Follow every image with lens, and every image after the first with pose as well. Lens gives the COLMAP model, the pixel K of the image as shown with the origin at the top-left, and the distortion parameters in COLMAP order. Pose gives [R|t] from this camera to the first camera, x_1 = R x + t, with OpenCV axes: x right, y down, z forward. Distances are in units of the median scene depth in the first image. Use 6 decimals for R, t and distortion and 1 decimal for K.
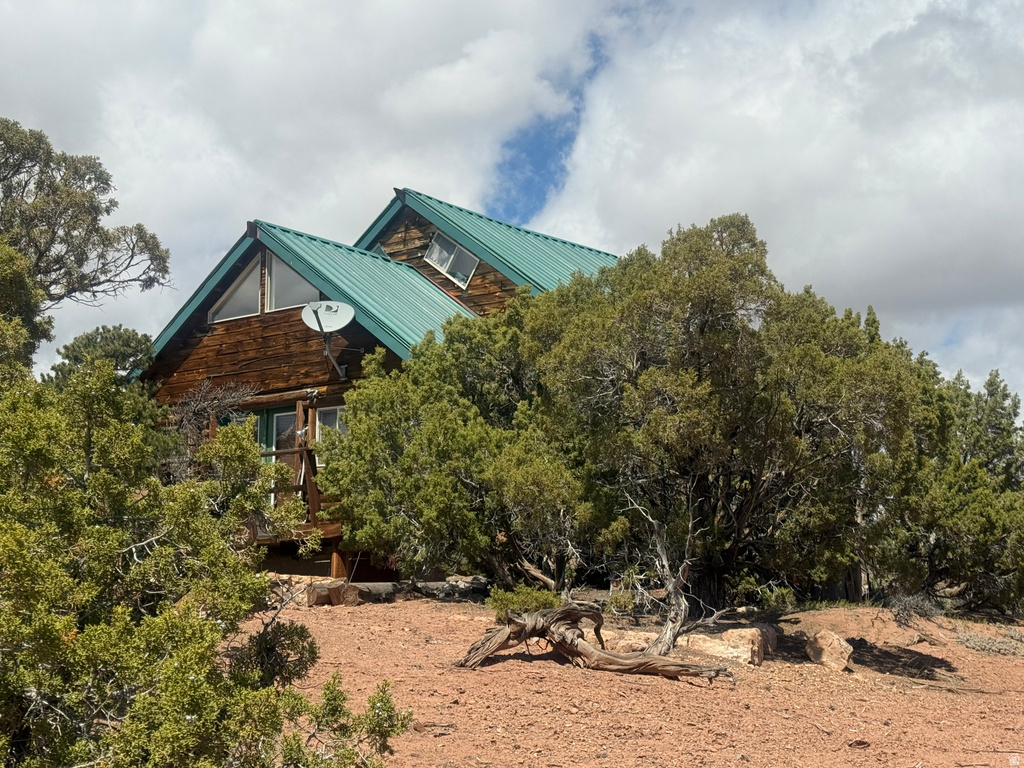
lens RADIAL K [[1476.0, 0, 510.8], [0, 1476.0, 381.6], [0, 0, 1]] dist [0.100720, 0.000000]
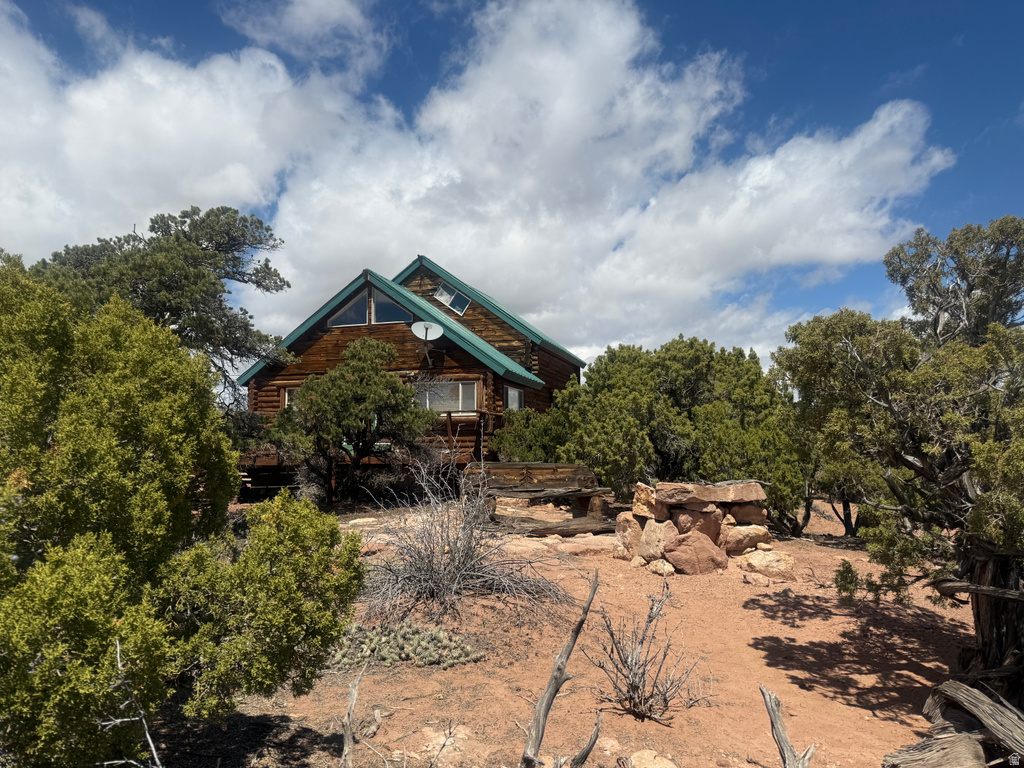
lens RADIAL K [[713.3, 0, 514.6], [0, 713.3, 381.9], [0, 0, 1]] dist [0.063720, -0.009590]
pose [[0.937099, 0.035586, 0.347246, -0.282934], [-0.052408, 0.997857, 0.039171, -0.020134], [-0.345108, -0.054905, 0.936956, 0.163687]]
